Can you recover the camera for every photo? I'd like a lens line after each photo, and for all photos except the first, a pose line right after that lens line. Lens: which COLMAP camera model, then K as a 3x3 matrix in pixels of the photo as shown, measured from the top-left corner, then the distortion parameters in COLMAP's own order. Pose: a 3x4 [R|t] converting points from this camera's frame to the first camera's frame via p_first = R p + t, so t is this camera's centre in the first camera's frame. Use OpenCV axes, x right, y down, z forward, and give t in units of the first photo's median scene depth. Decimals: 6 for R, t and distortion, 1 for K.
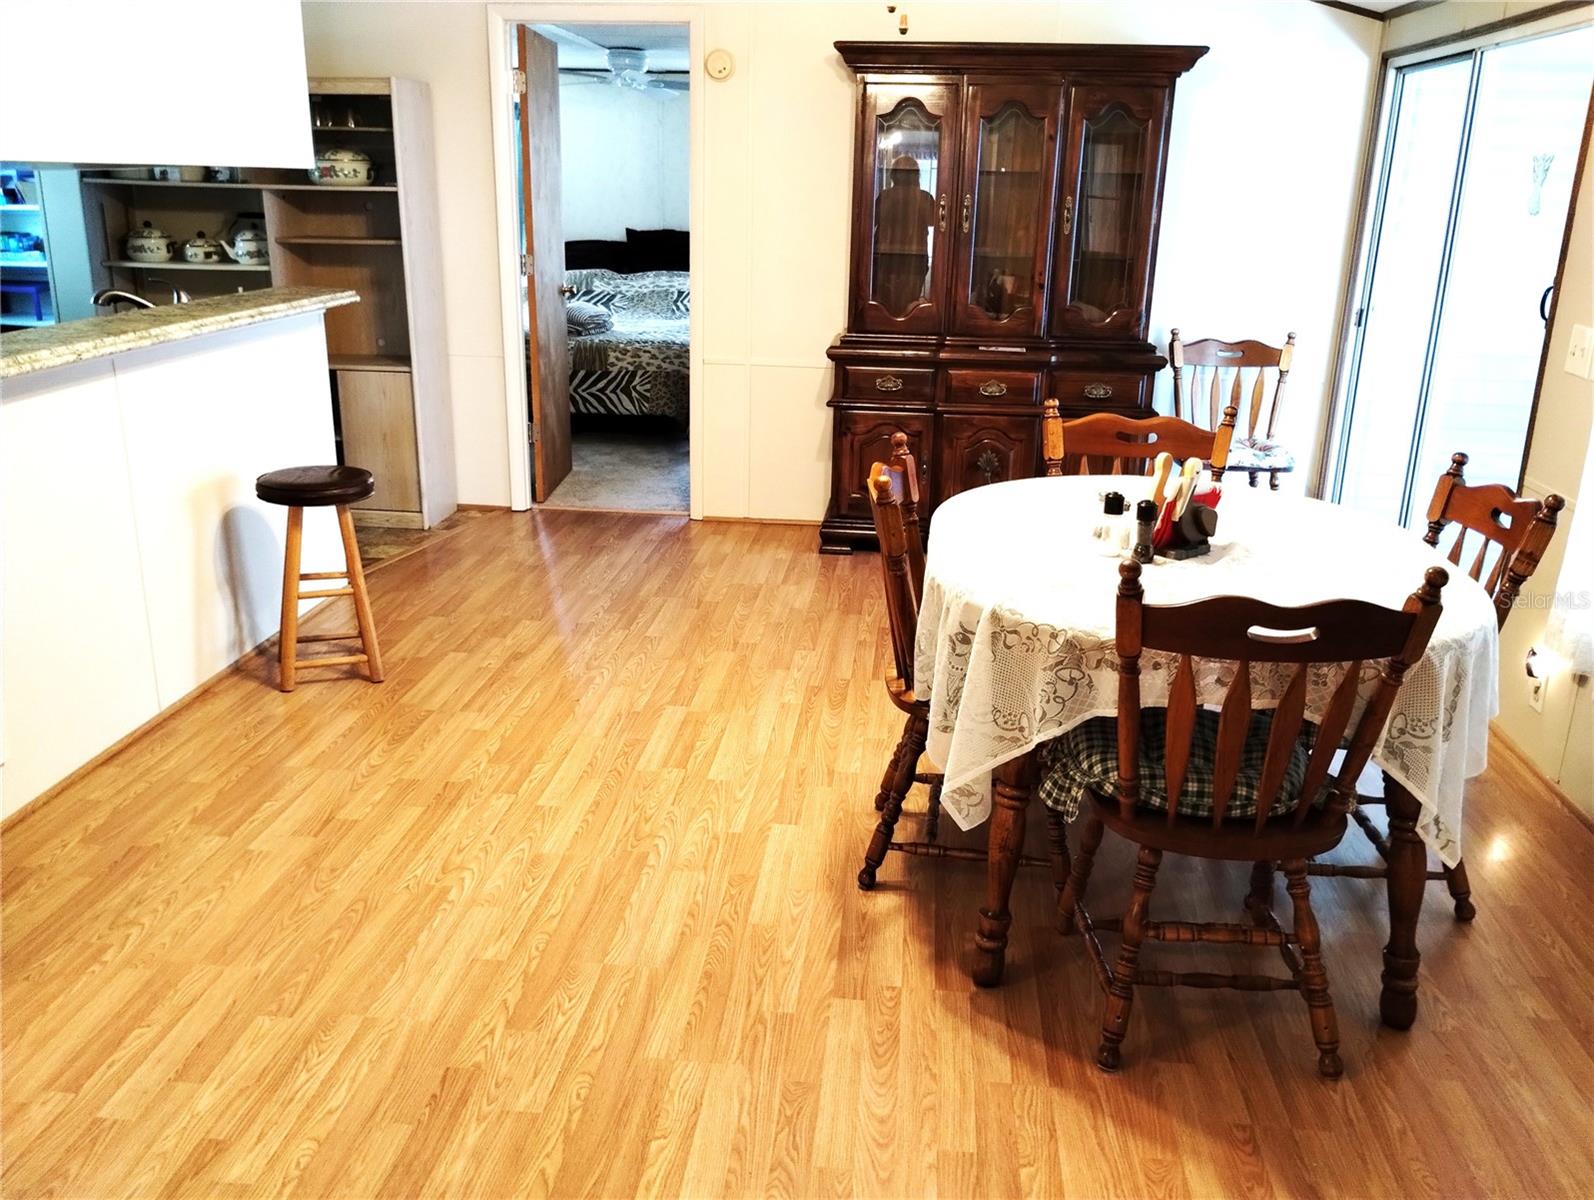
lens RADIAL K [[1312.1, 0, 797.0], [0, 1312.1, 600.0], [0, 0, 1]] dist [0.040817, -0.054963]
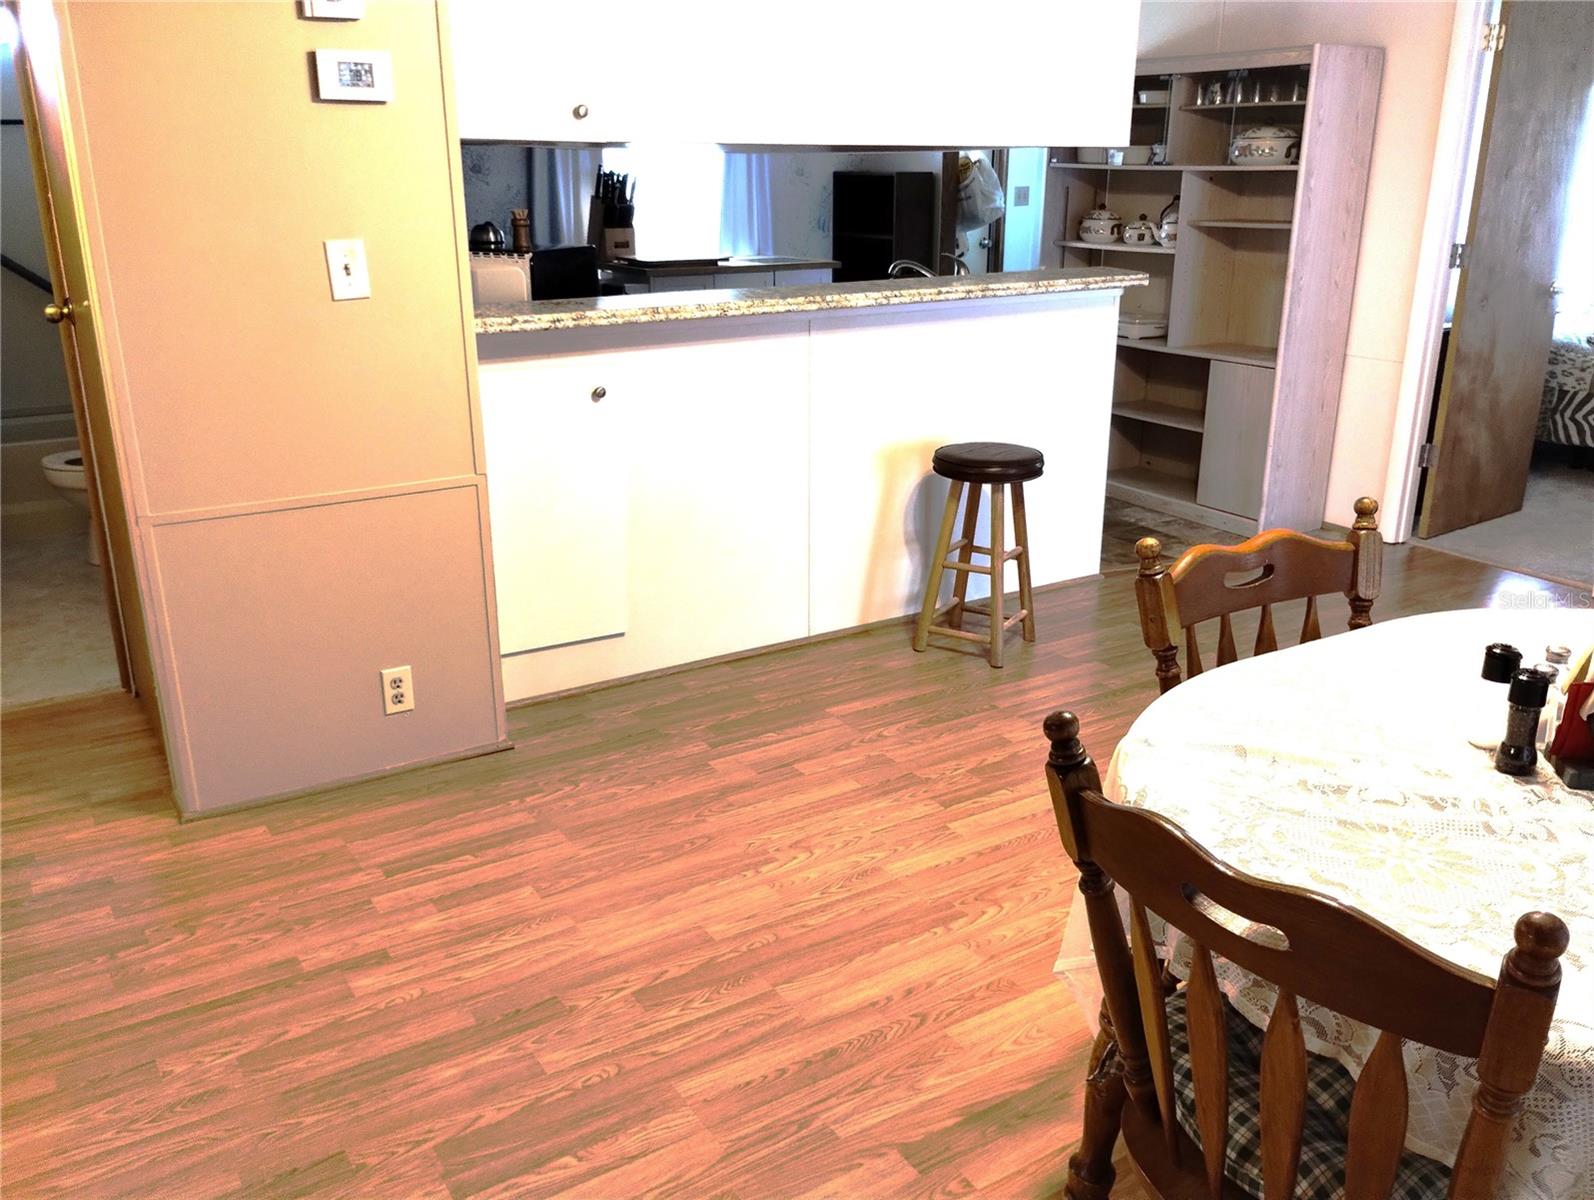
lens RADIAL K [[1312.1, 0, 797.0], [0, 1312.1, 600.0], [0, 0, 1]] dist [0.040817, -0.054963]
pose [[0.623090, 0.231735, -0.747033, 0.325528], [-0.227159, 0.967549, 0.110671, -0.063738], [0.748437, 0.100737, 0.655510, 0.244823]]
